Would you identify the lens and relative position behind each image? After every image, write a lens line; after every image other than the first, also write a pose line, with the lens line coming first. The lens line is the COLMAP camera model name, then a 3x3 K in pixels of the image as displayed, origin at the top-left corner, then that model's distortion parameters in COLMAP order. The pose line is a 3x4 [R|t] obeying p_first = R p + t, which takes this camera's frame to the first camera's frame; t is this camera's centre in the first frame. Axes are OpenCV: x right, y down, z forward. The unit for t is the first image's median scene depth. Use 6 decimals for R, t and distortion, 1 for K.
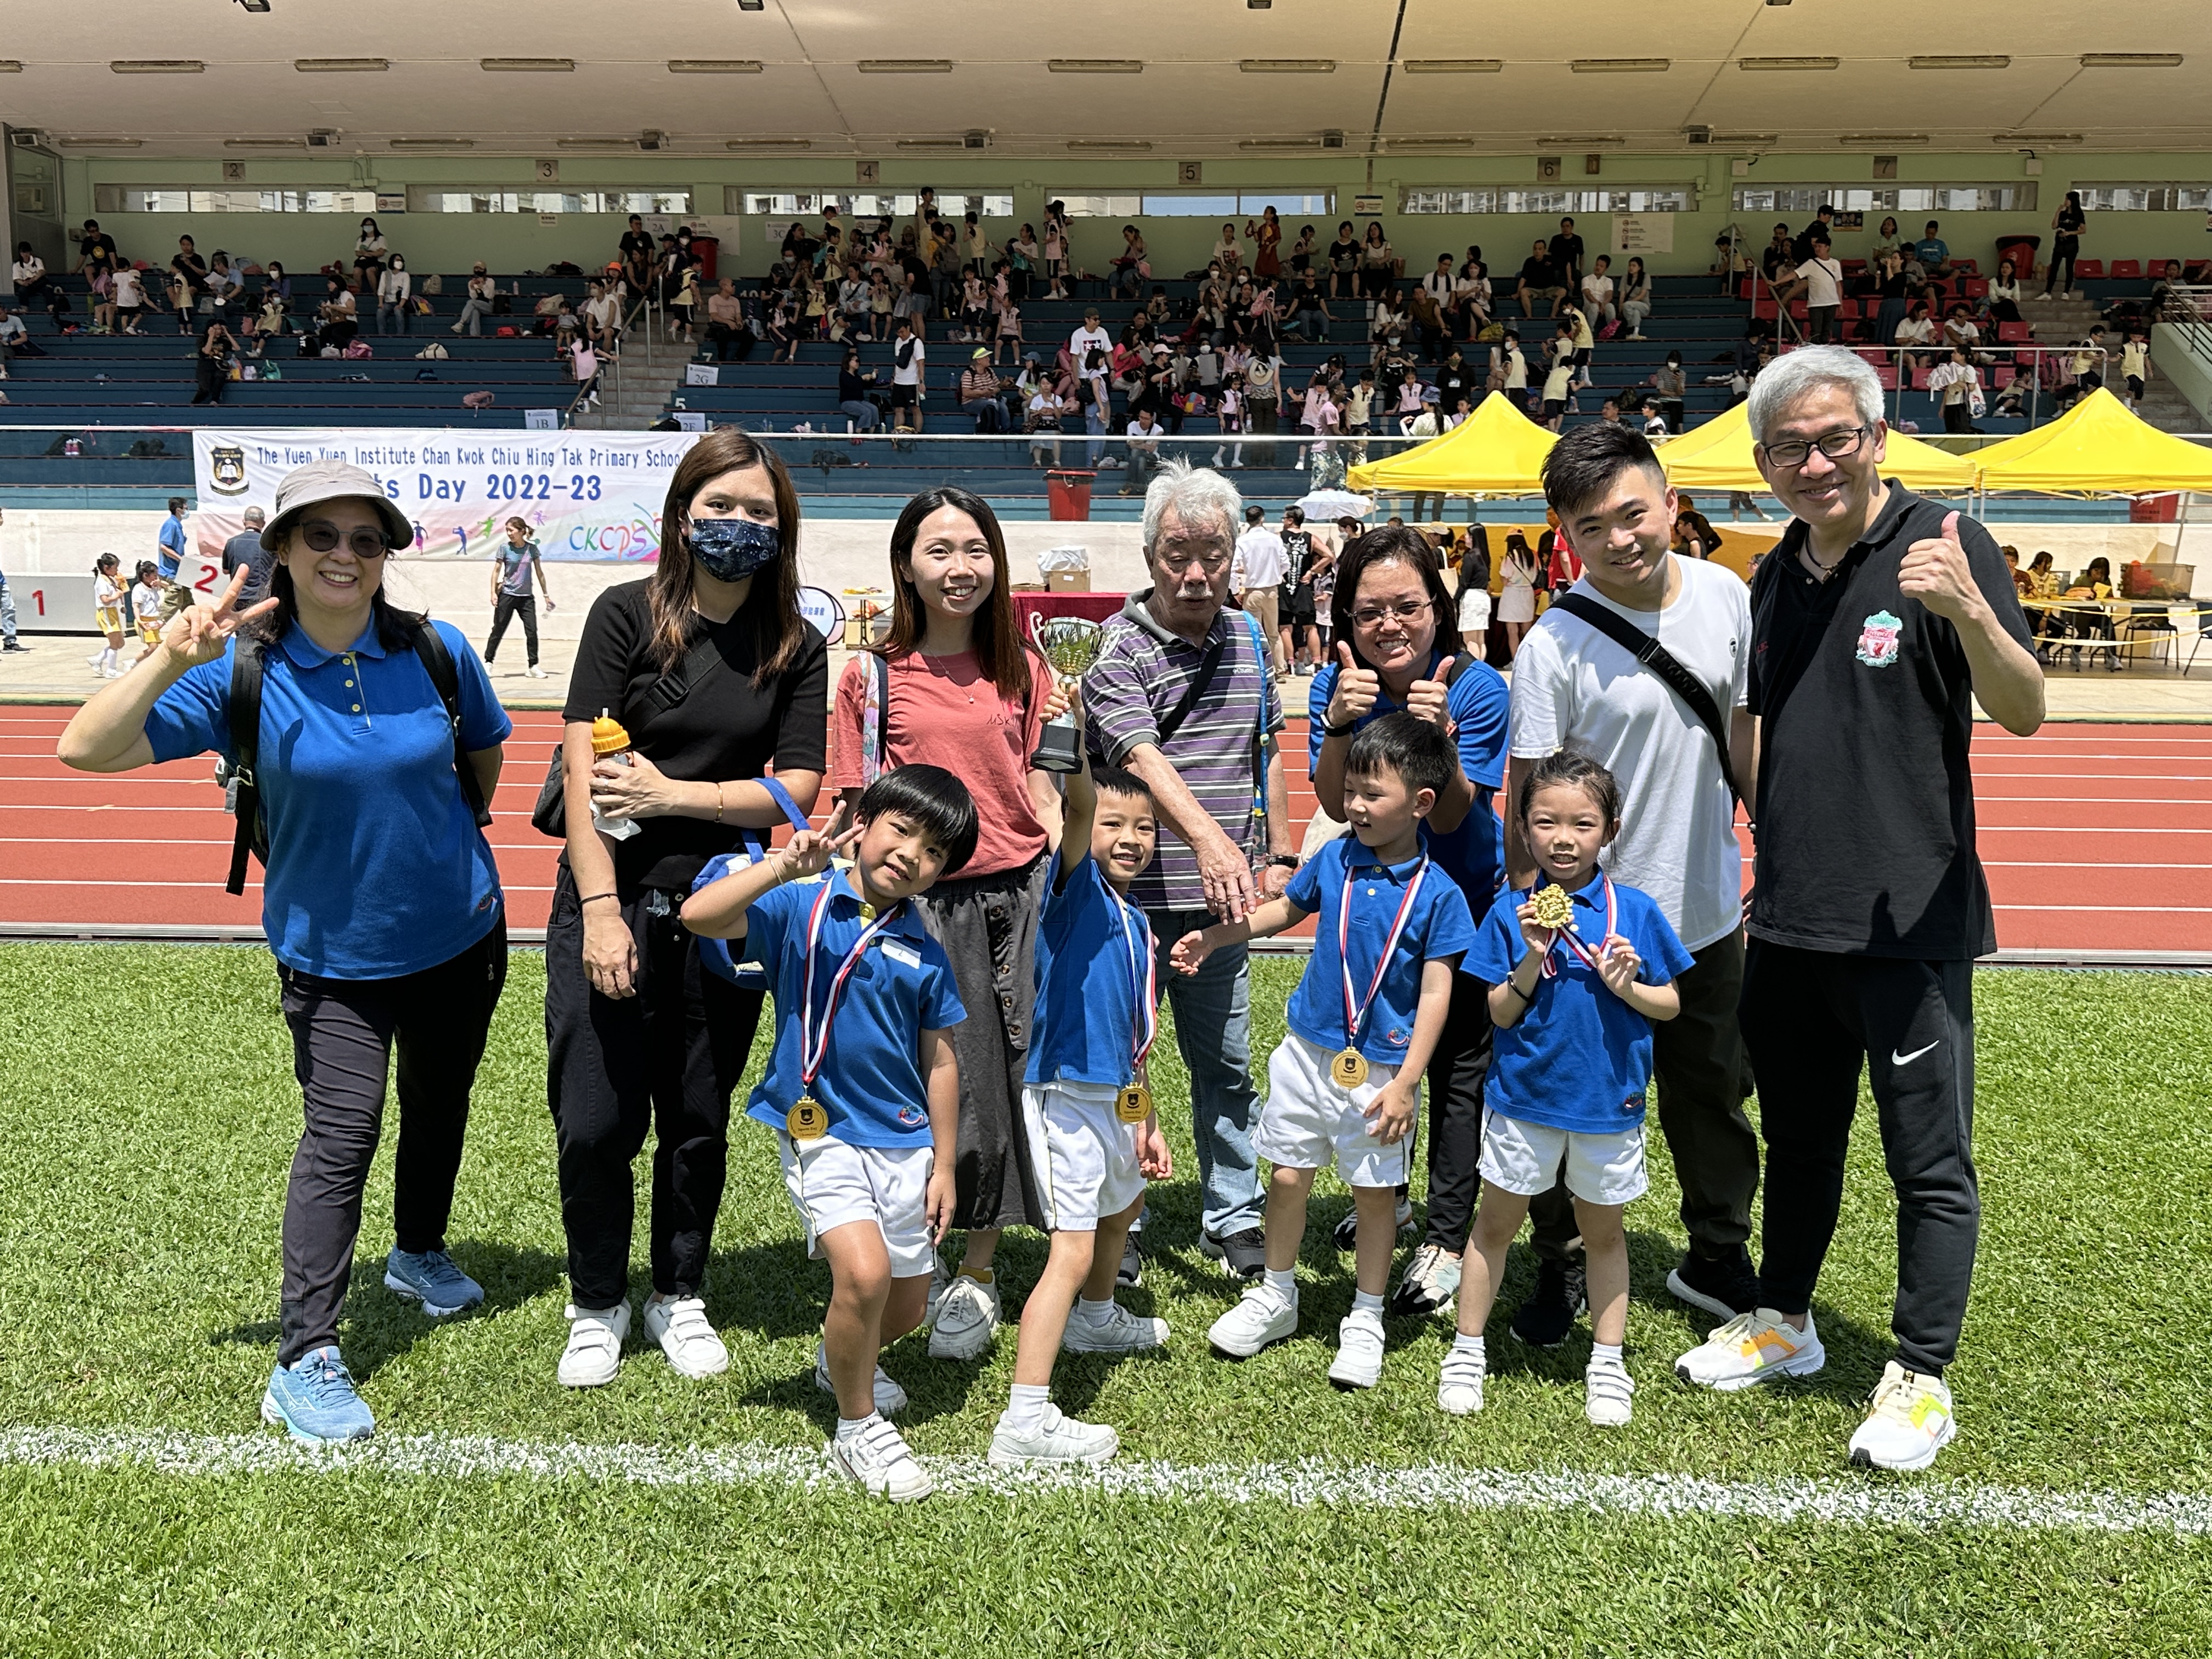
lens RADIAL K [[2074.6, 0, 1108.3], [0, 2074.6, 821.0], [0, 0, 1]] dist [0.114948, -0.237423]
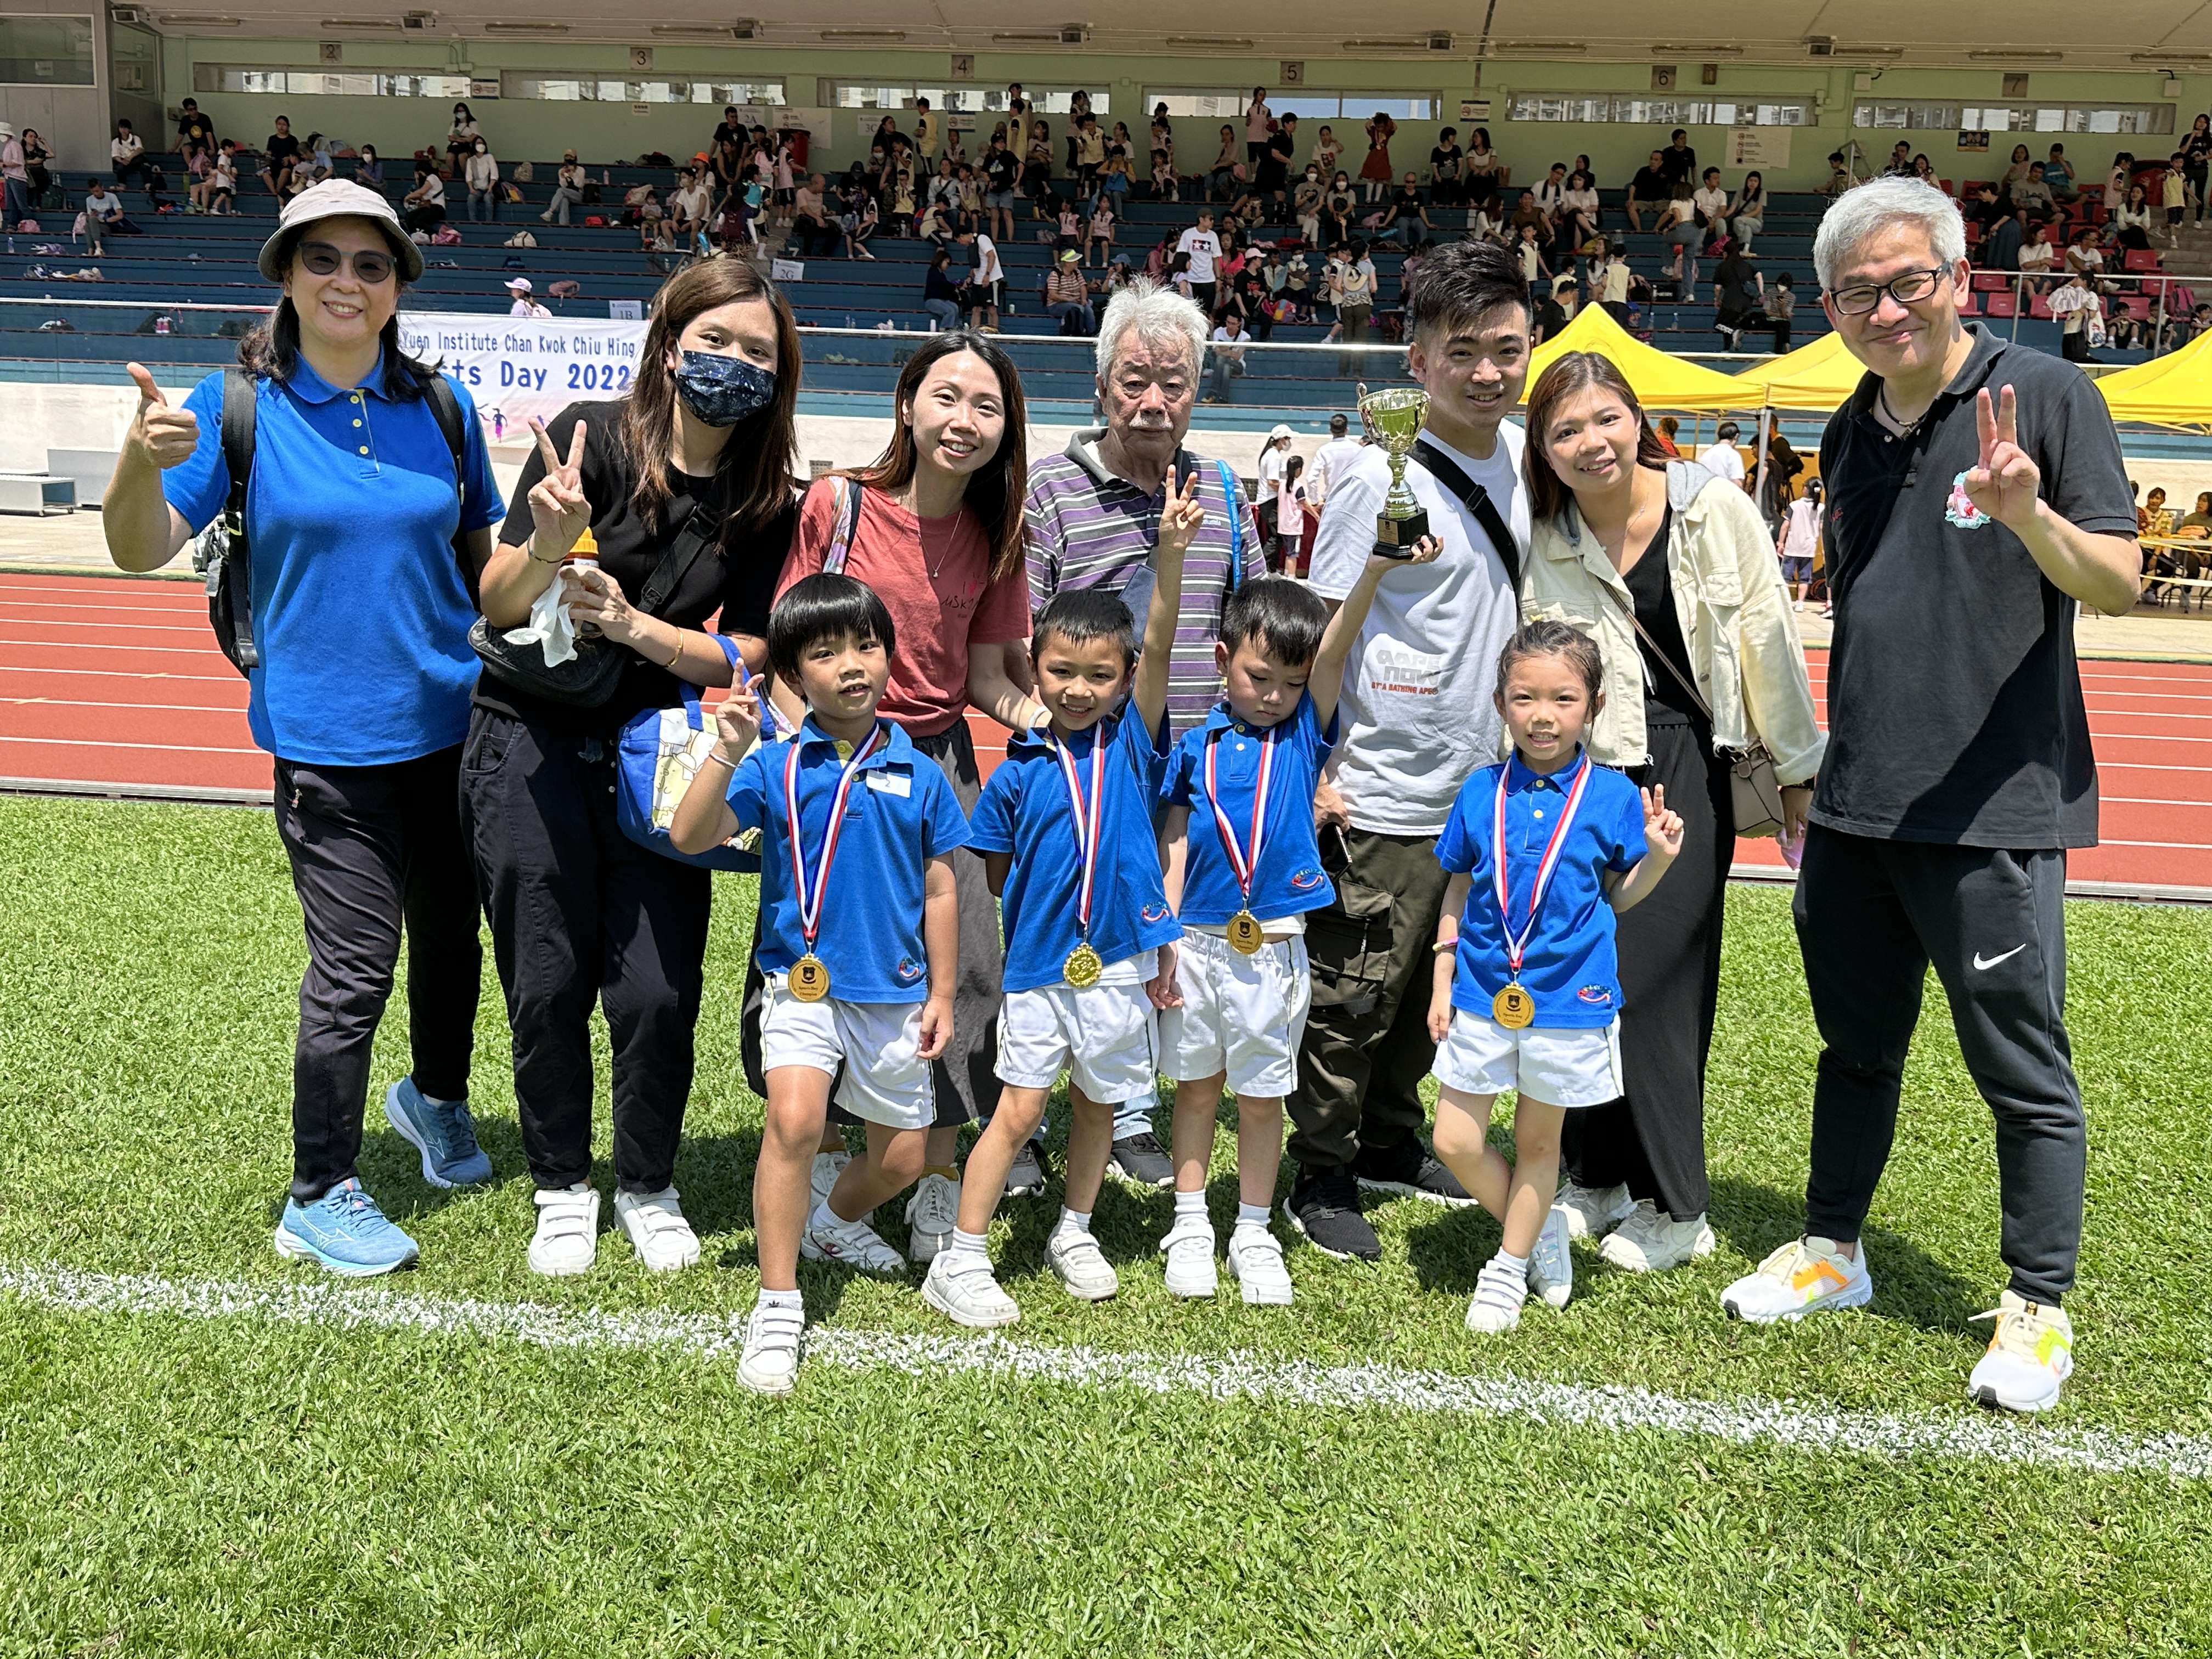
lens RADIAL K [[2067.3, 0, 1106.0], [0, 2067.3, 829.5], [0, 0, 1]] dist [0.151676, -0.329308]
pose [[0.998390, 0.037512, -0.042551, 0.061266], [-0.035718, 0.998471, 0.042184, 0.029466], [0.044068, -0.040596, 0.998203, 0.063116]]
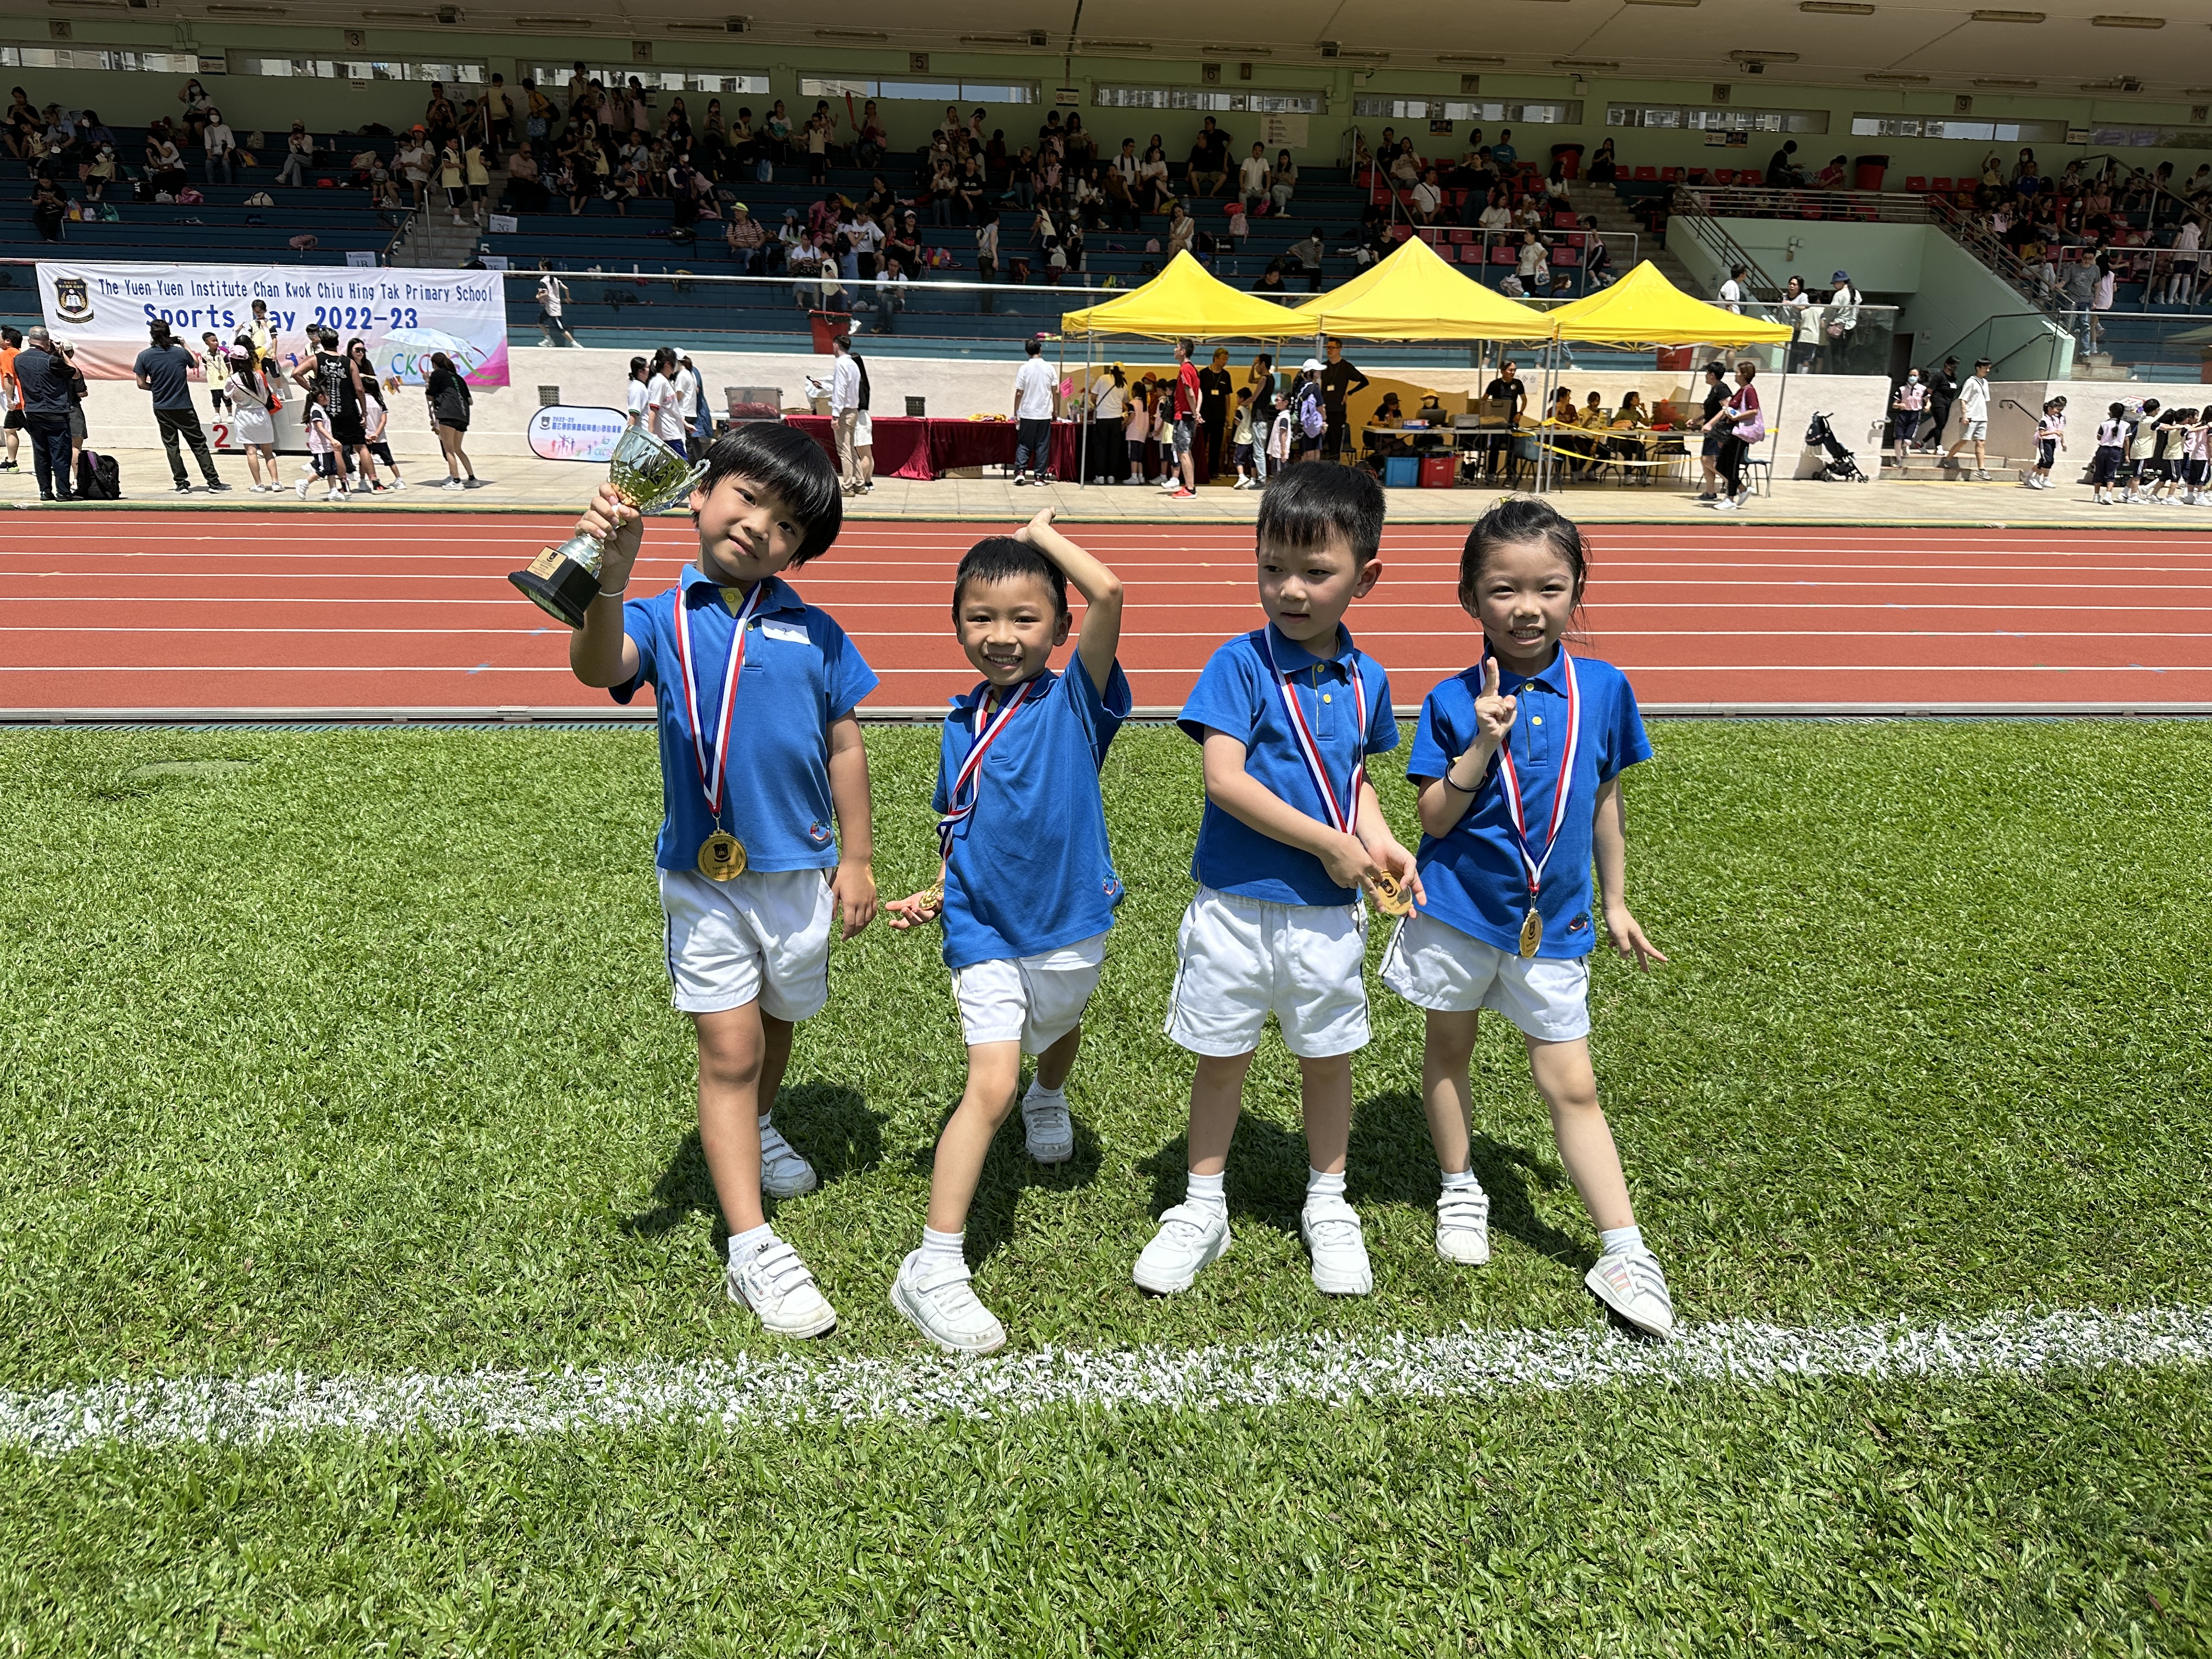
lens RADIAL K [[1570.6, 0, 1092.4], [0, 1570.6, 822.2], [0, 0, 1]] dist [-0.001518, -0.002675]
pose [[0.988362, -0.027699, 0.149578, -0.078754], [0.007435, 0.990904, 0.134368, 0.012558], [-0.151939, -0.131692, 0.979577, 0.379885]]
